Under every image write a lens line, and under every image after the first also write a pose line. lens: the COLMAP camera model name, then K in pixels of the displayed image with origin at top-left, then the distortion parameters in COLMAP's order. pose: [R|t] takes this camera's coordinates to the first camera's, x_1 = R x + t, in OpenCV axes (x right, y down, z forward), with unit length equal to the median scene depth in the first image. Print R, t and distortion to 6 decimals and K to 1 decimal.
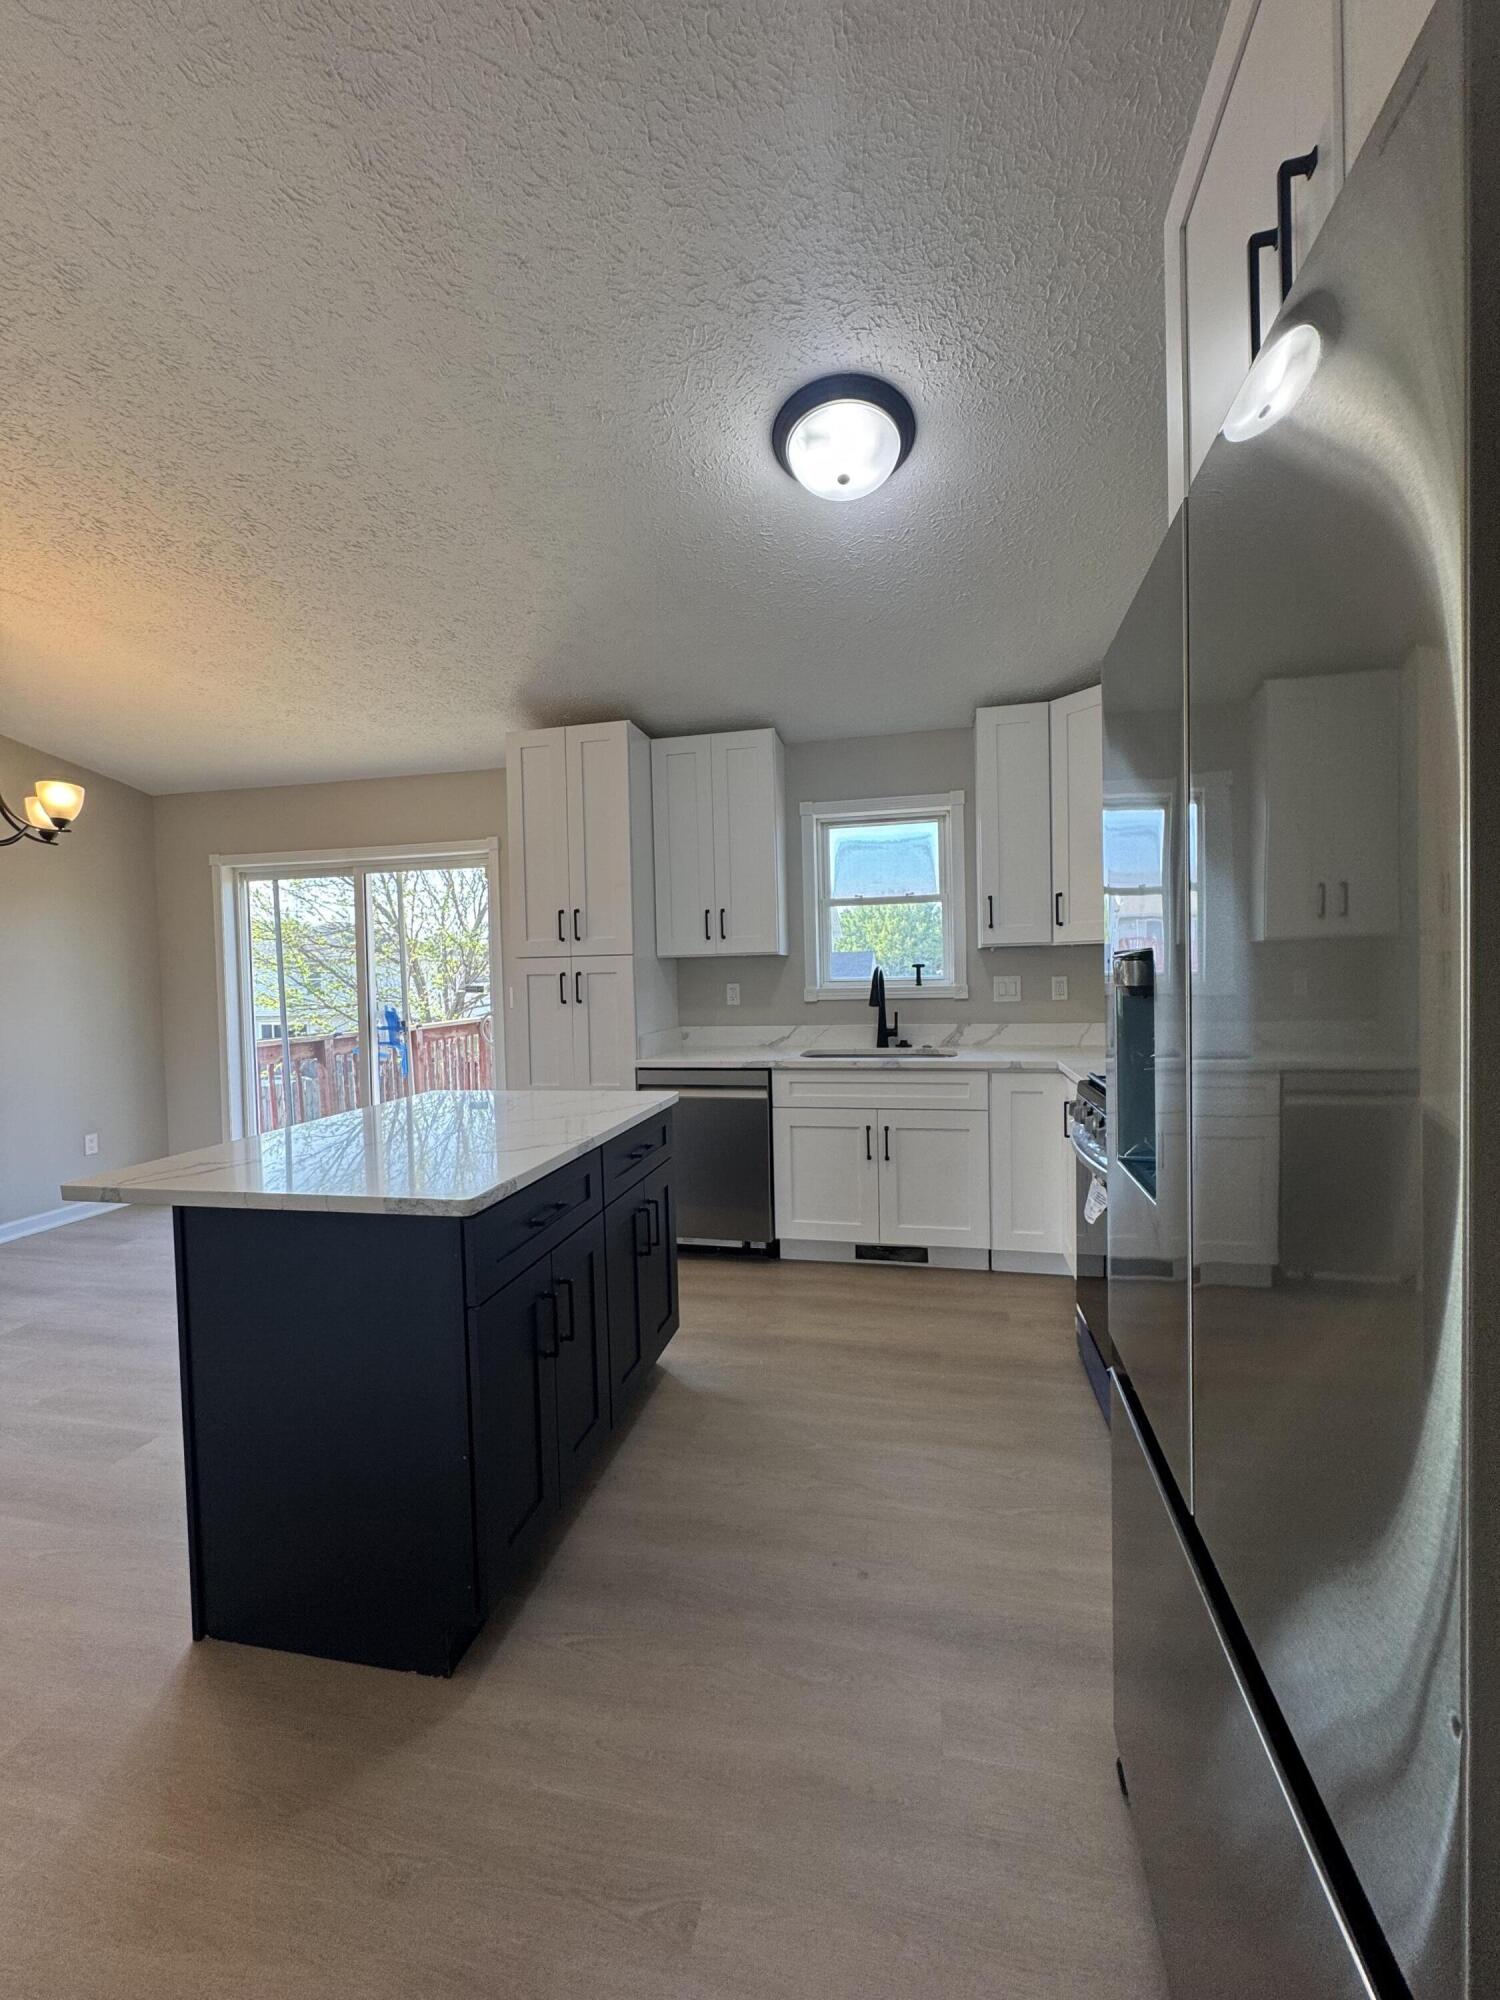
lens RADIAL K [[799.9, 0, 754.3], [0, 799.9, 992.5], [0, 0, 1]] dist [0.000527, -0.000120]
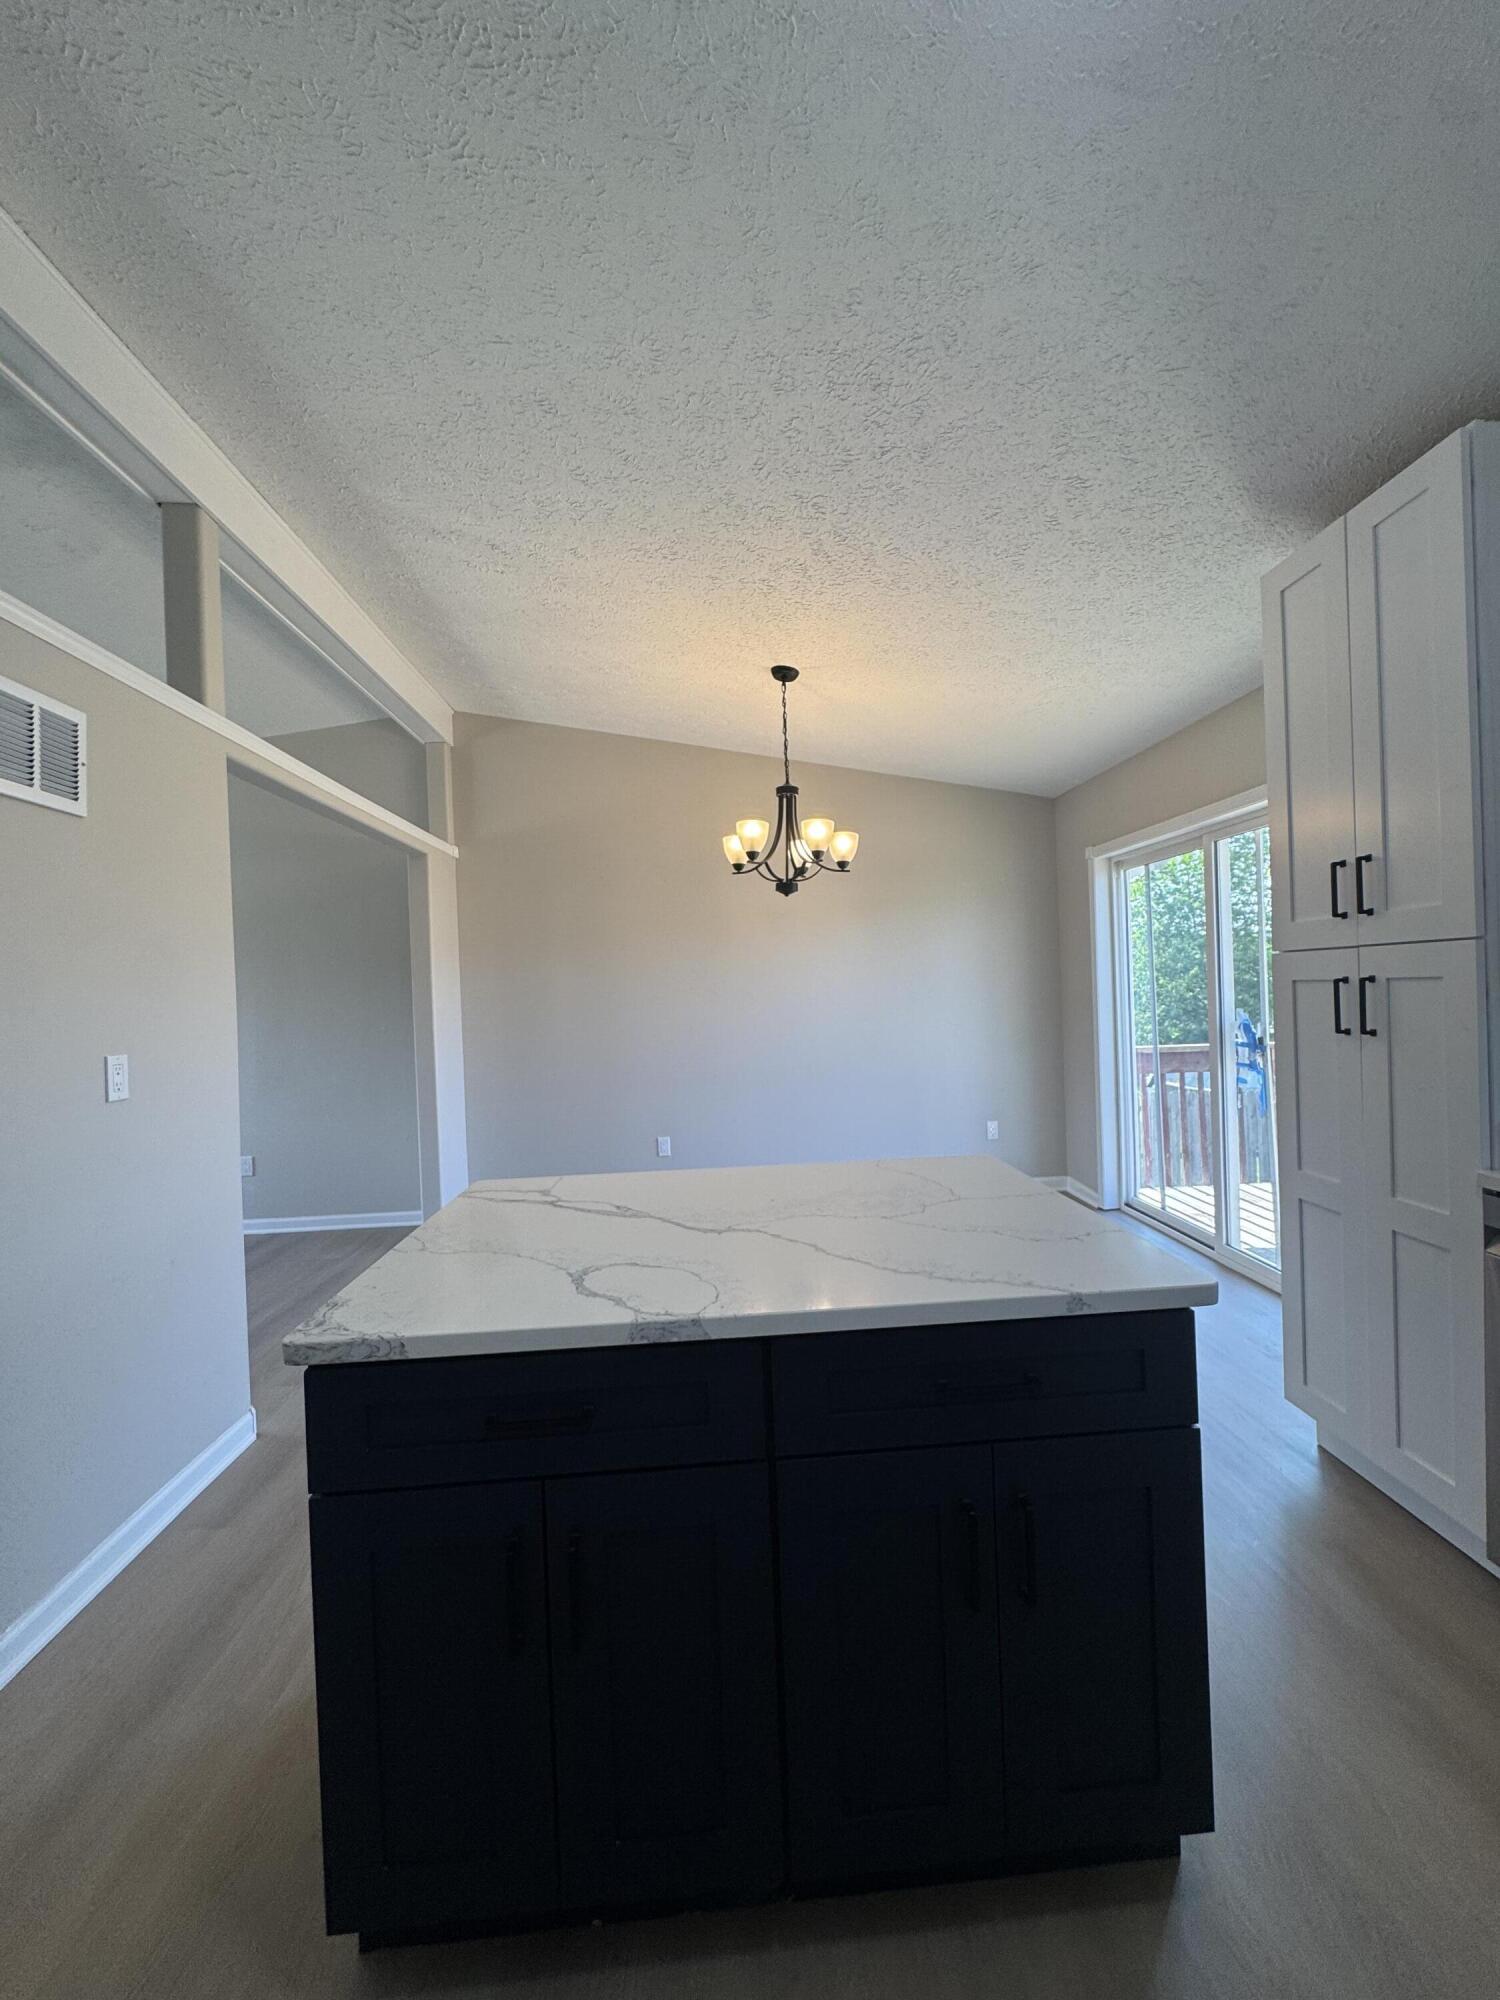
lens RADIAL K [[799.9, 0, 754.3], [0, 799.9, 992.5], [0, 0, 1]] dist [0.000527, -0.000120]
pose [[0.274652, 0.018319, -0.961369, 0.159695], [0.001662, 0.999808, 0.019526, -0.024256], [0.961542, -0.006961, 0.274569, 0.442406]]
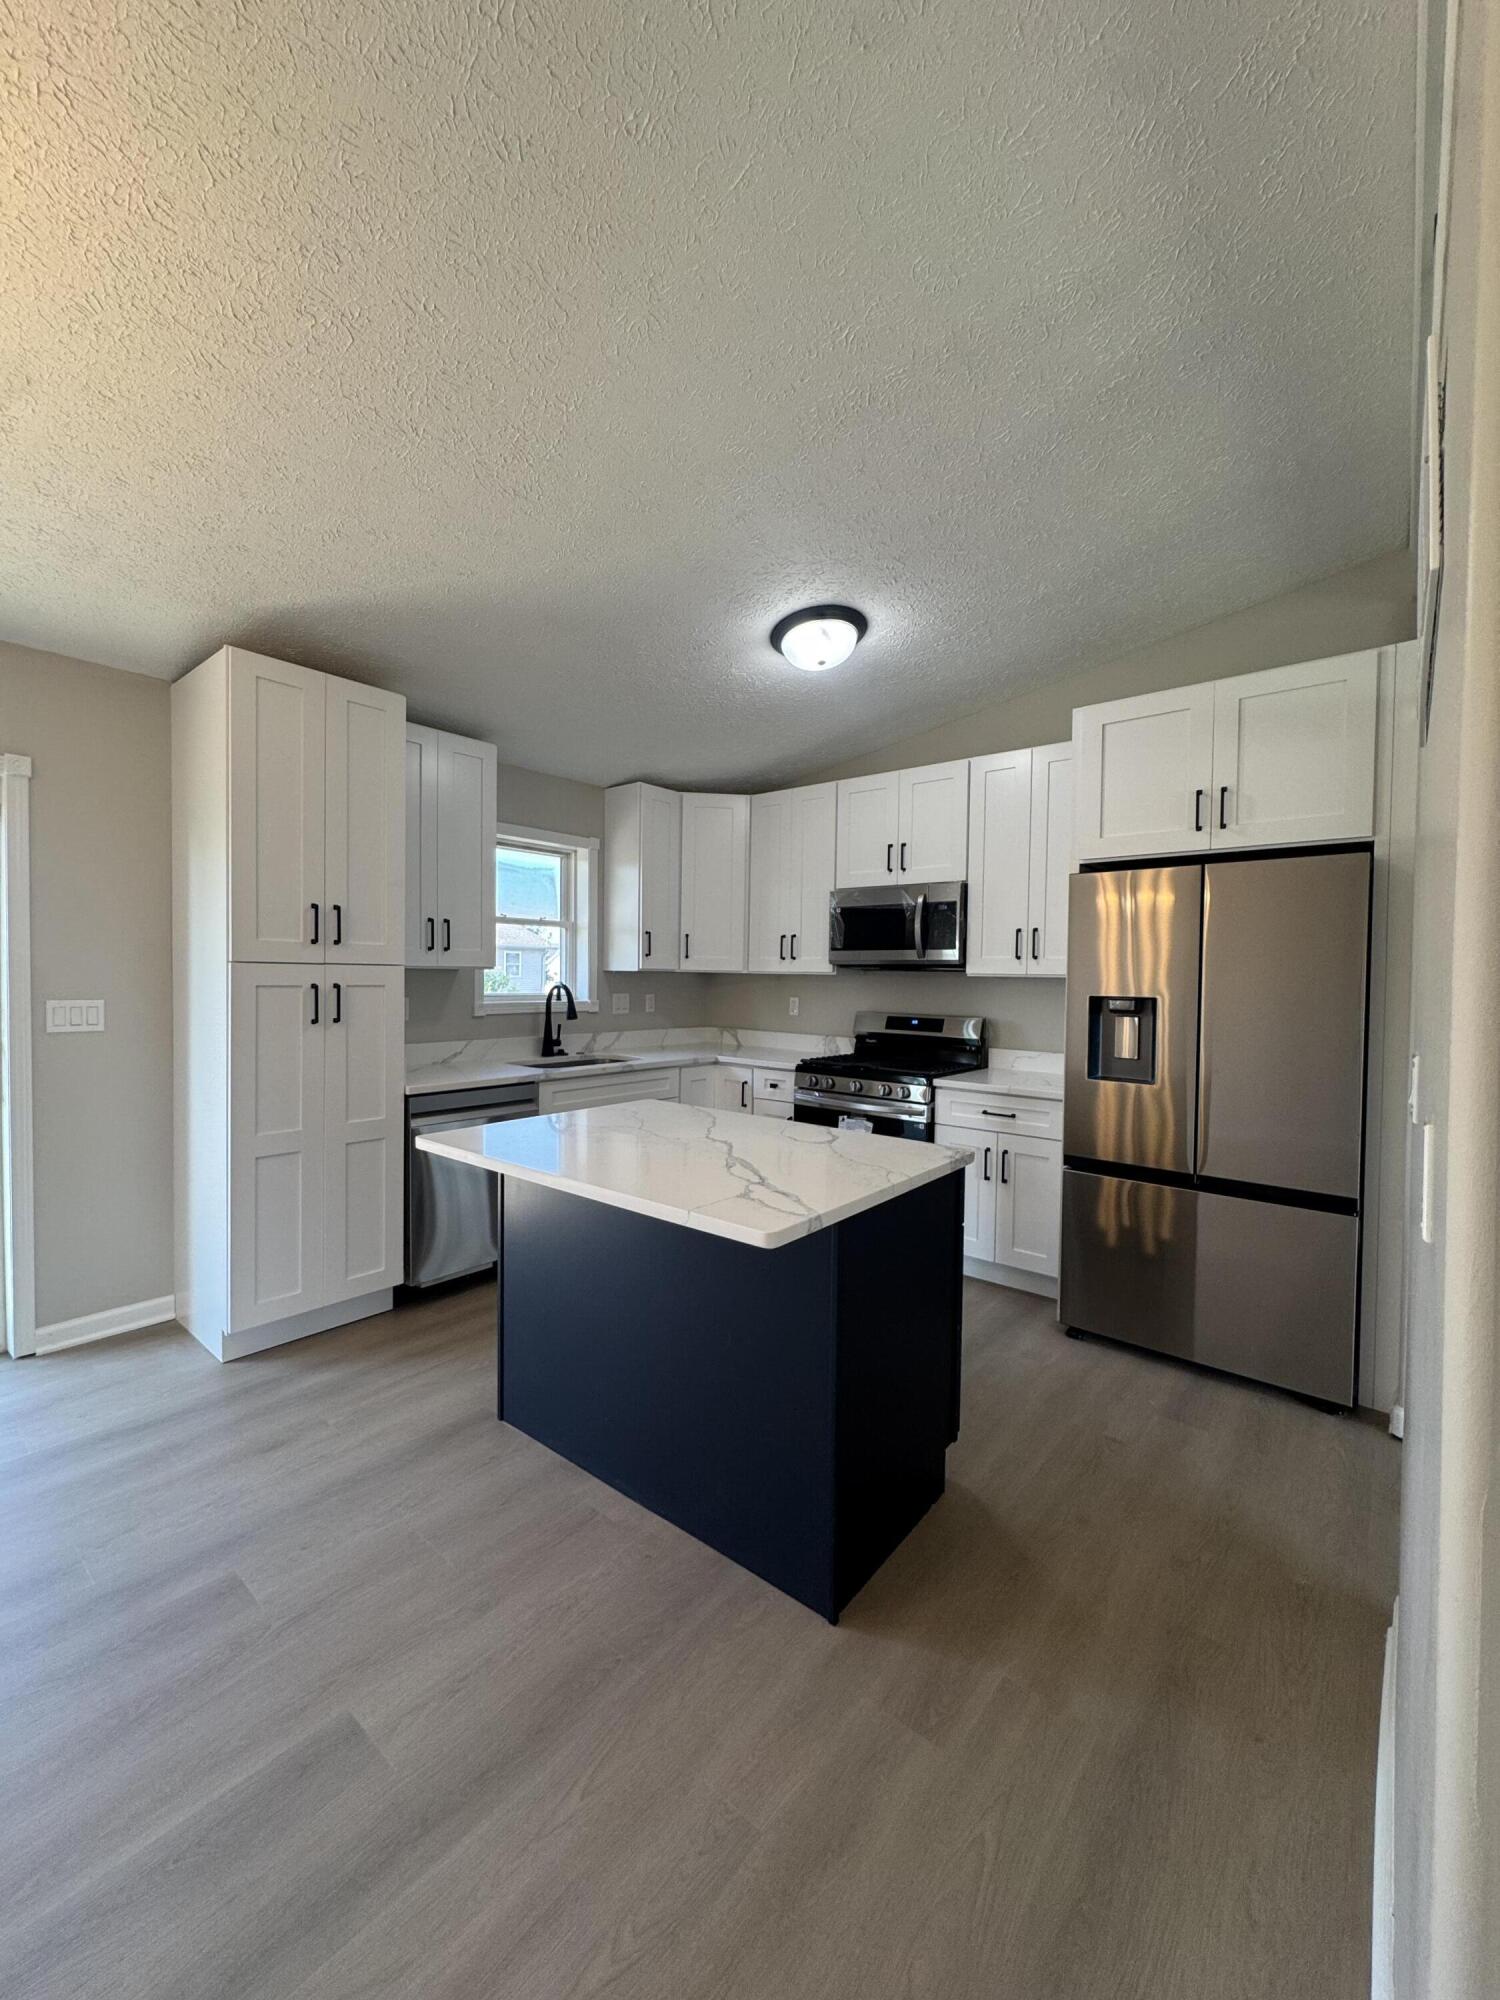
lens RADIAL K [[799.9, 0, 754.3], [0, 799.9, 992.5], [0, 0, 1]] dist [0.000527, -0.000120]
pose [[0.448933, 0.010814, 0.893500, -0.699025], [0.002527, 0.999907, -0.013371, -0.004709], [-0.893562, 0.008261, 0.448865, 0.252406]]
